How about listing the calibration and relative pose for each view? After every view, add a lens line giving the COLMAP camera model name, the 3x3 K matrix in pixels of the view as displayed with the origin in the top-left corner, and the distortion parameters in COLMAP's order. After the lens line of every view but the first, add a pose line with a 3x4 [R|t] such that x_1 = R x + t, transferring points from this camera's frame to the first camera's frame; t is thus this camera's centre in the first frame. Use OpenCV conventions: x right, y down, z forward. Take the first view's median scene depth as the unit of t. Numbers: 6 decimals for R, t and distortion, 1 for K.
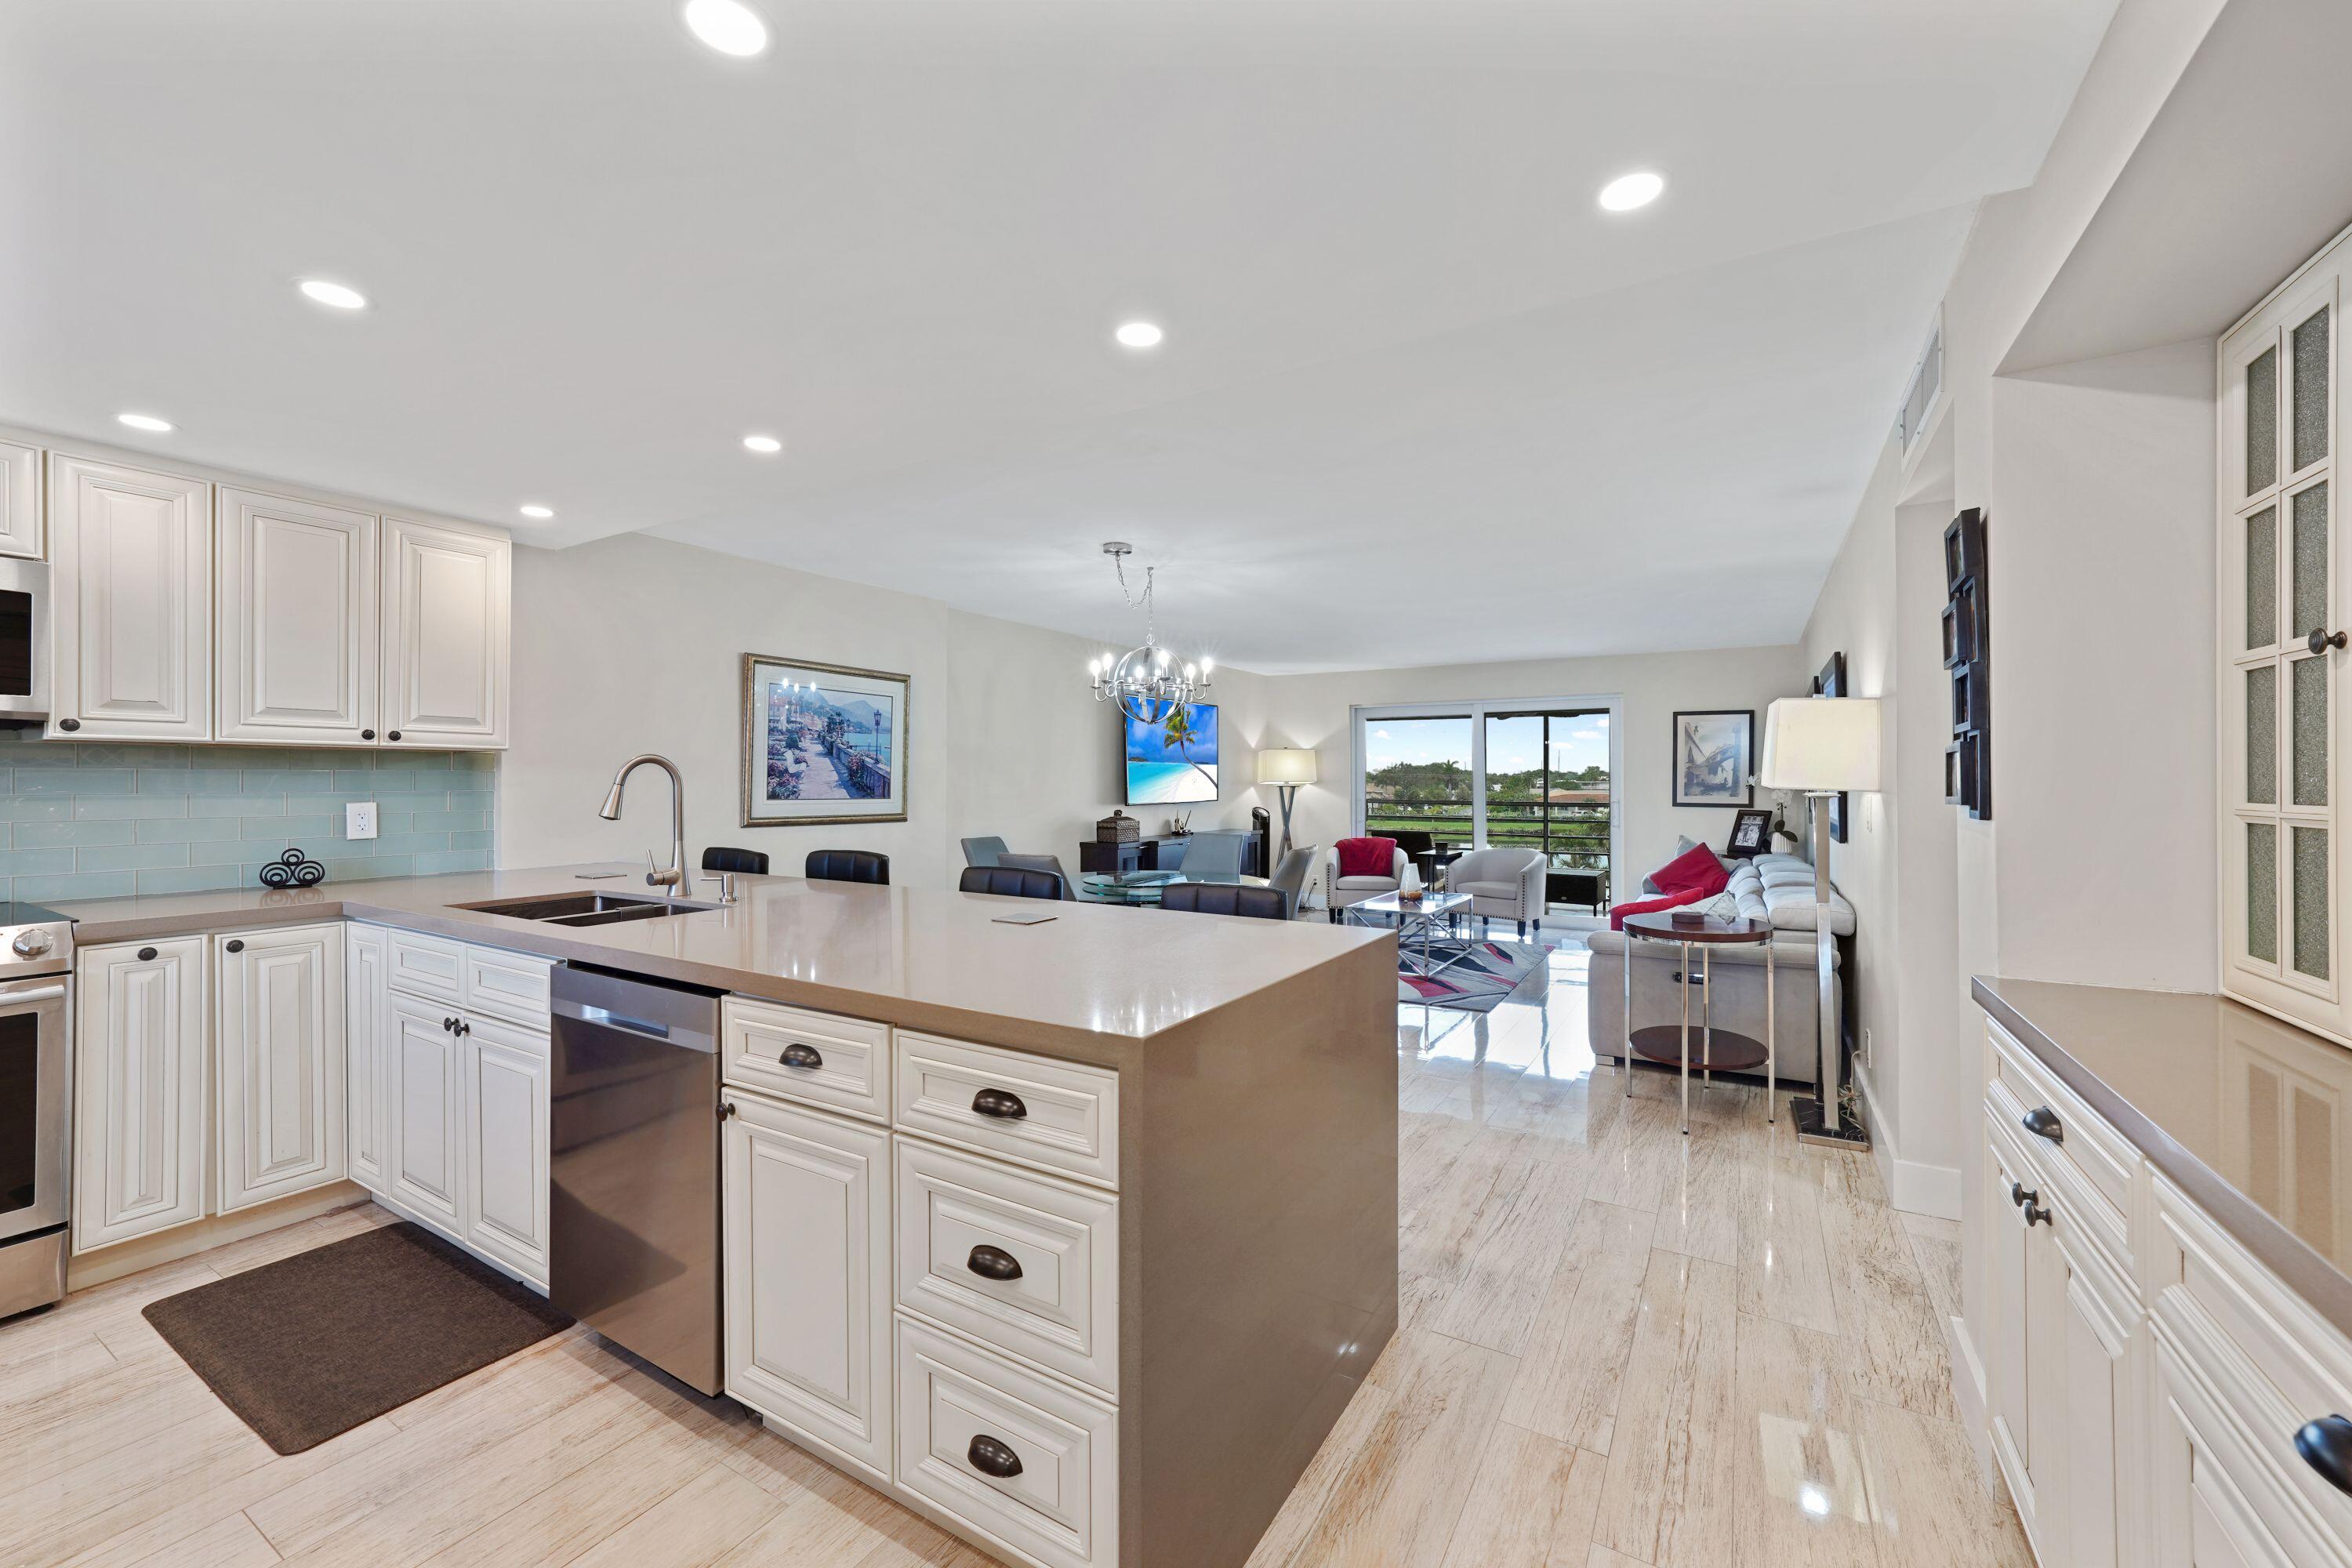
lens RADIAL K [[936.6, 0, 1182.8], [0, 936.6, 779.7], [0, 0, 1]] dist [-0.001362, 0.000300]
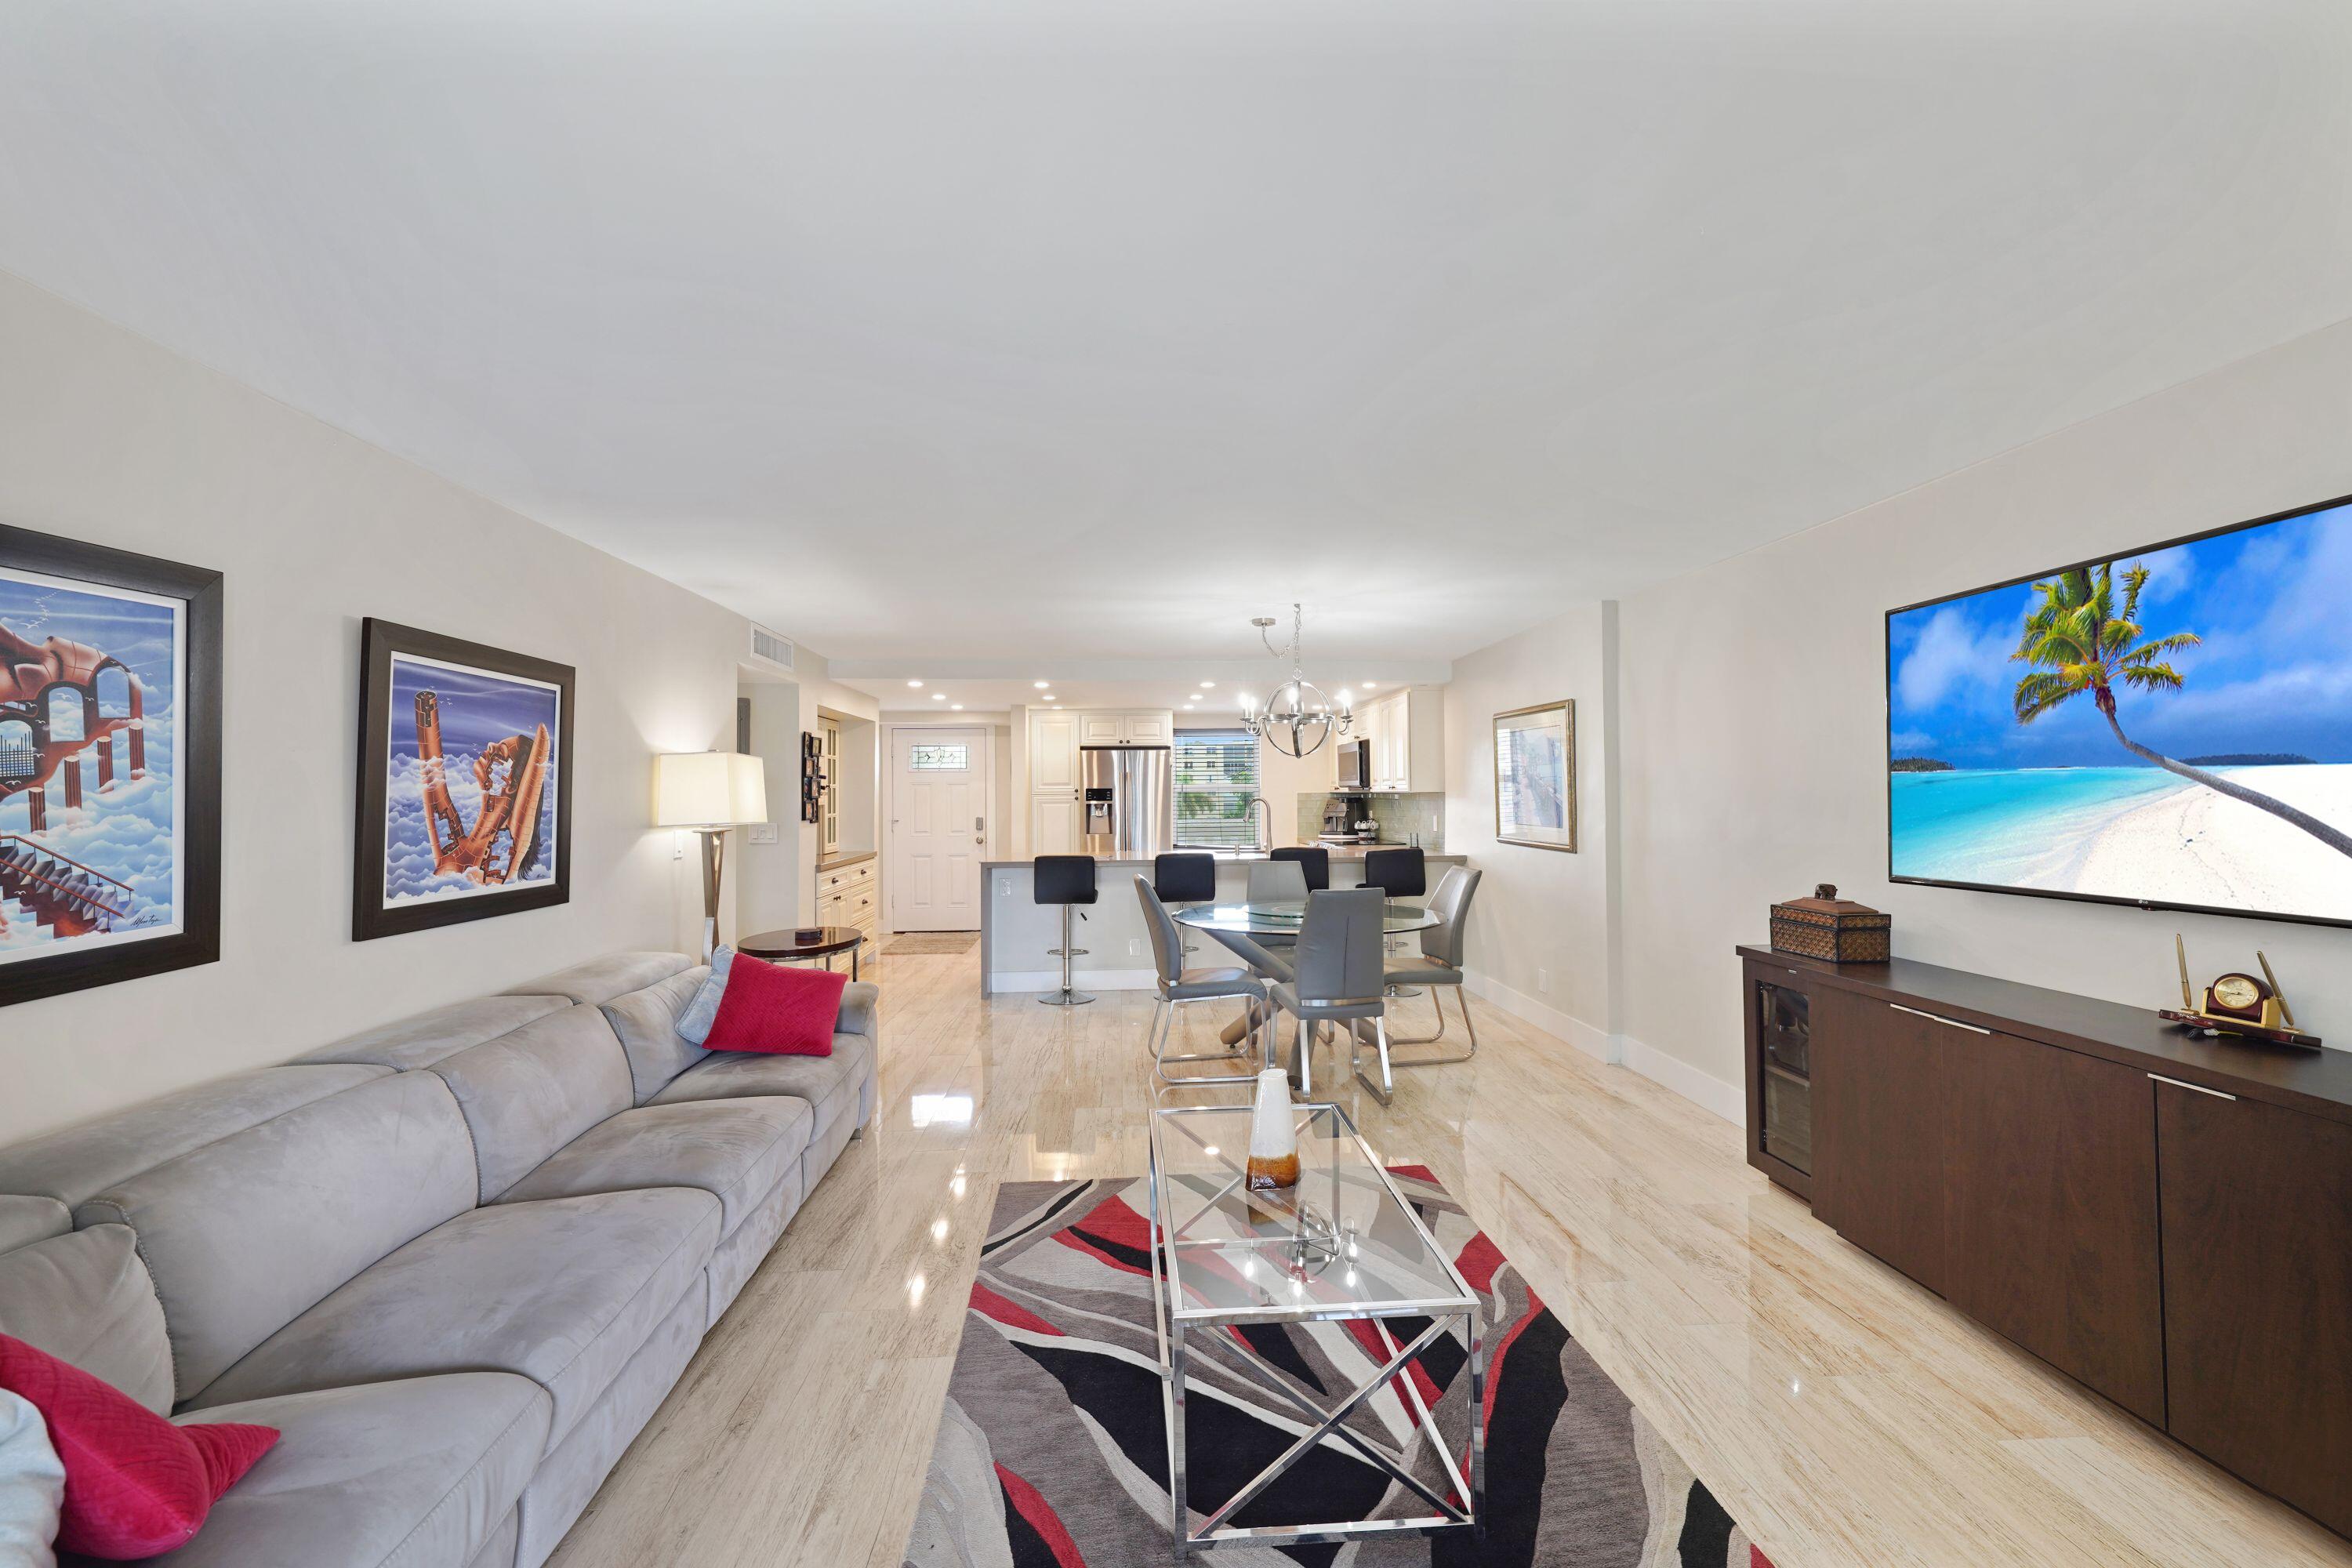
lens RADIAL K [[936.6, 0, 1182.8], [0, 936.6, 779.7], [0, 0, 1]] dist [-0.001362, 0.000300]
pose [[-0.817163, -0.004945, -0.576386, 0.623829], [0.006392, 0.999824, -0.017639, -0.017541], [0.576371, -0.018098, -0.816987, 1.676651]]
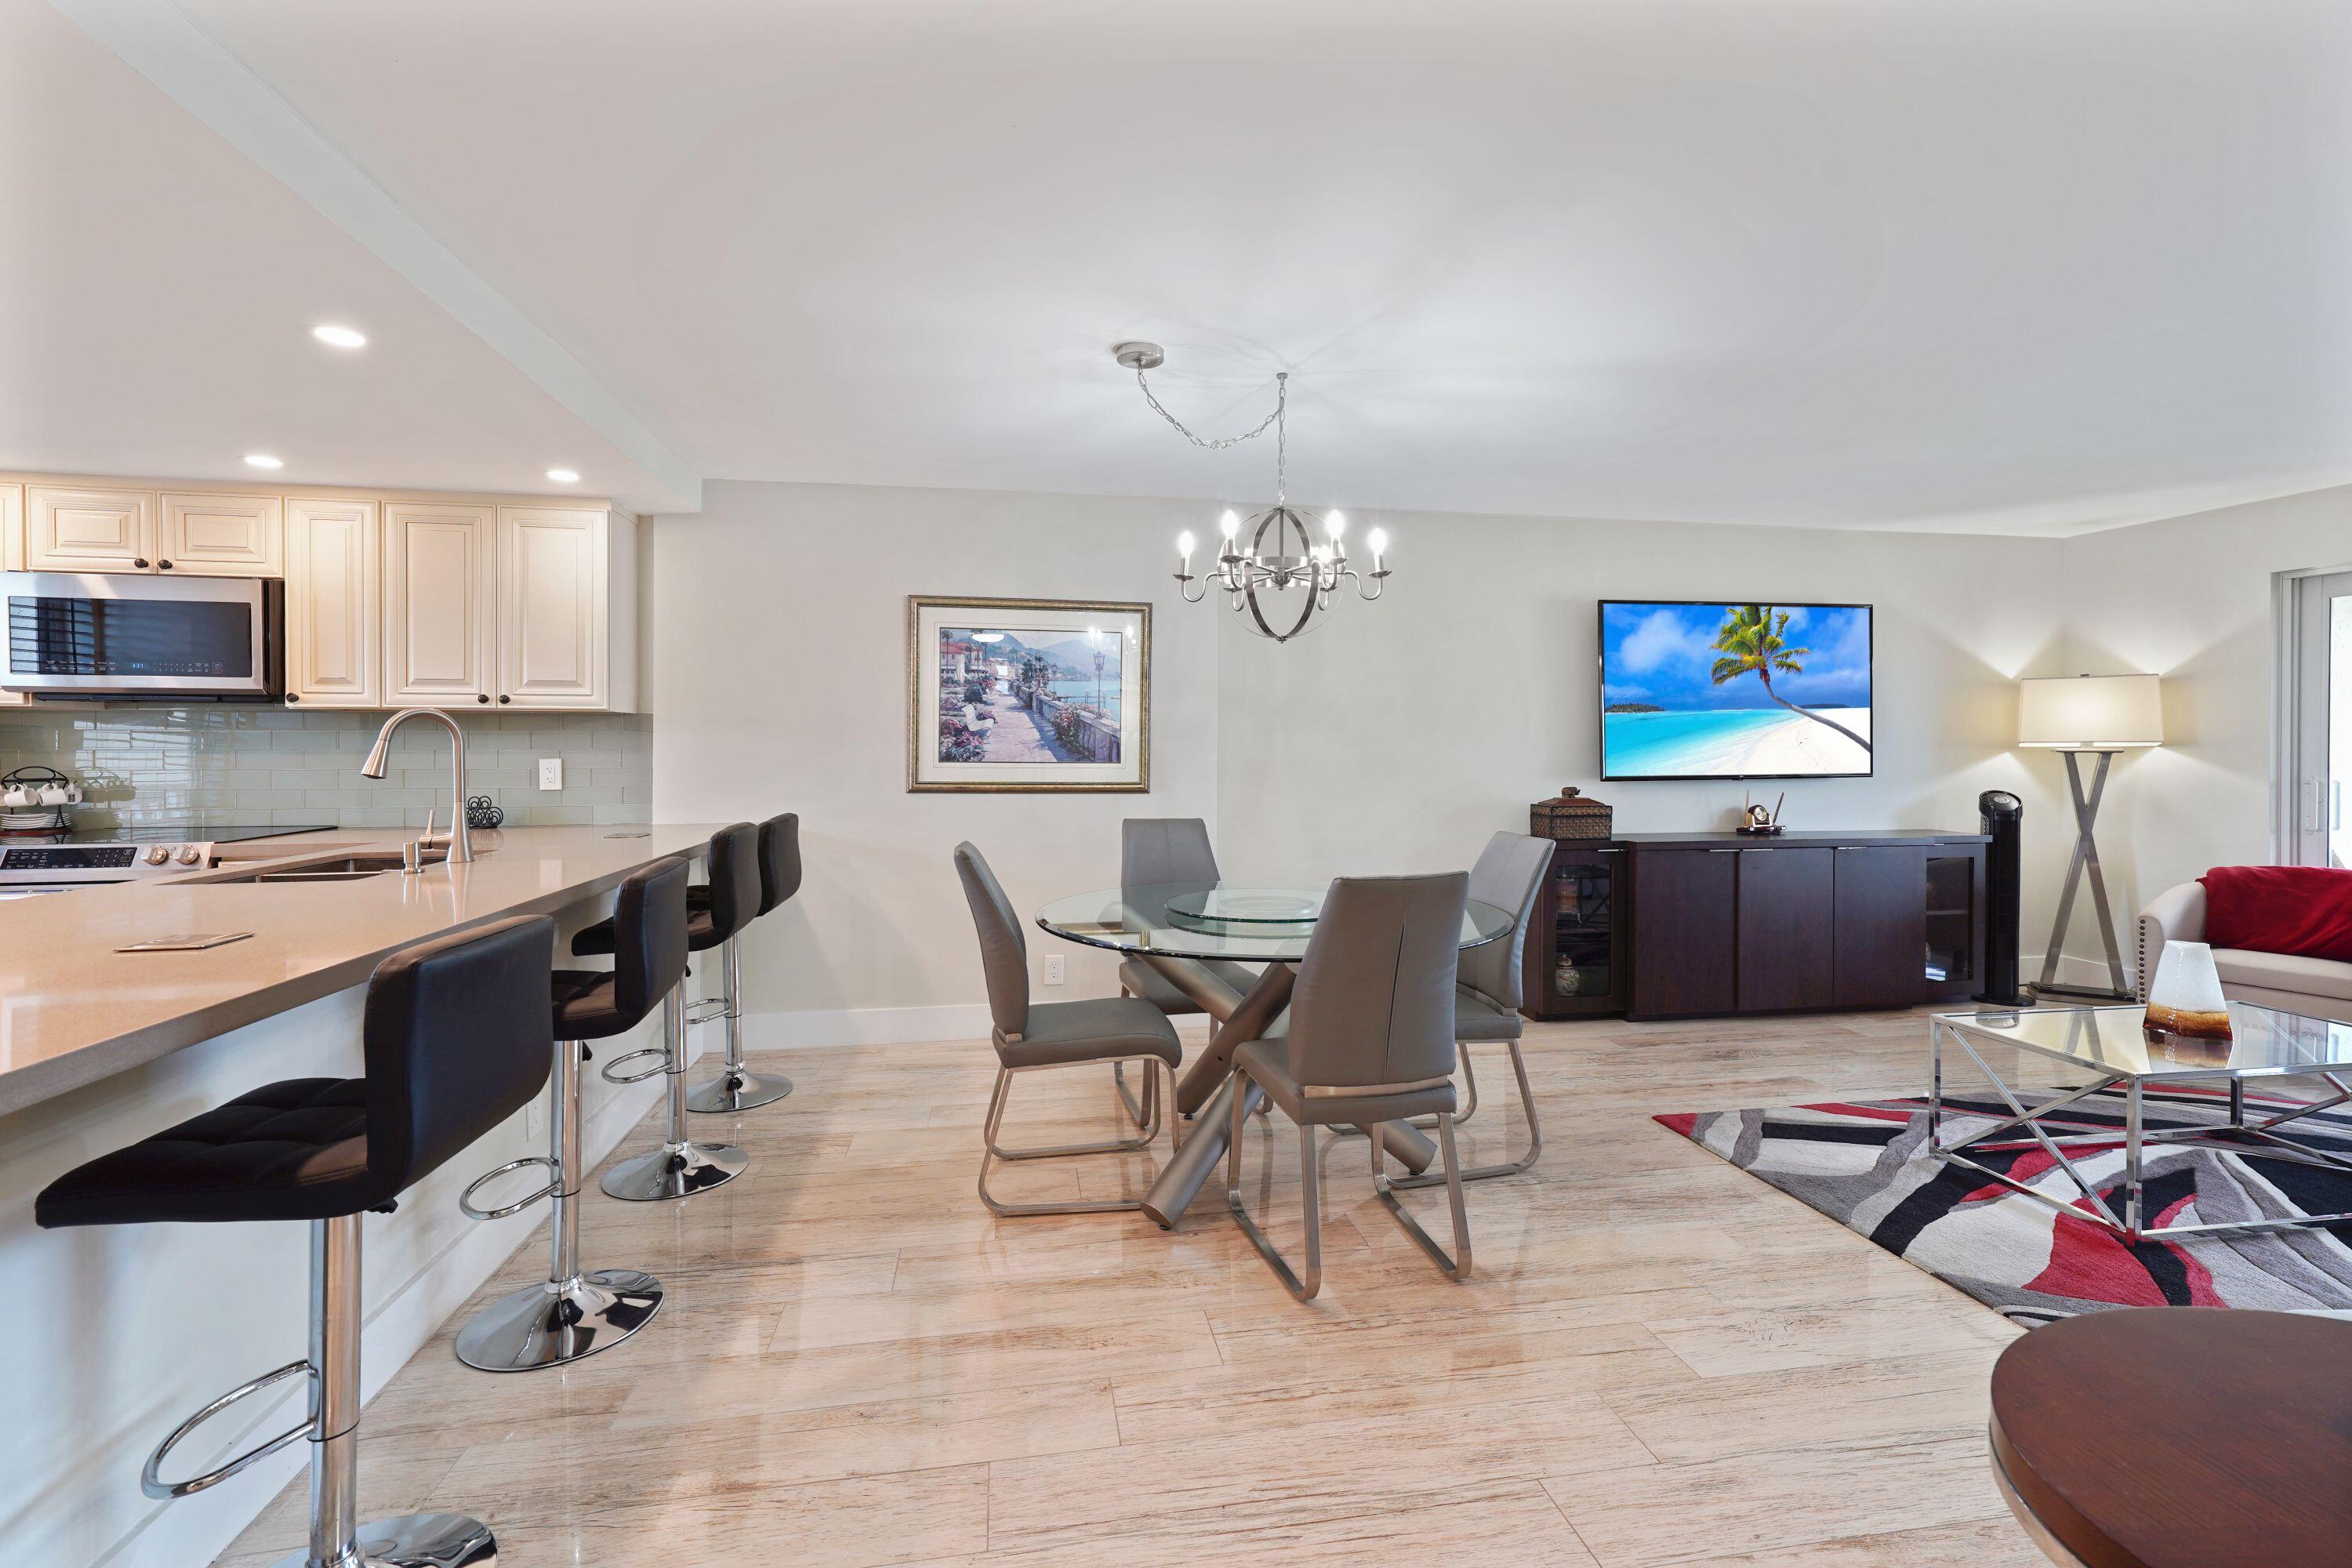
lens RADIAL K [[1030.6, 0, 1176.0], [0, 1030.6, 763.0], [0, 0, 1]] dist [0.002419, 0.000037]
pose [[0.652856, 0.012842, -0.757373, 0.390206], [0.001196, 0.999838, 0.017985, 0.005010], [0.757481, -0.012647, 0.652735, 0.502558]]
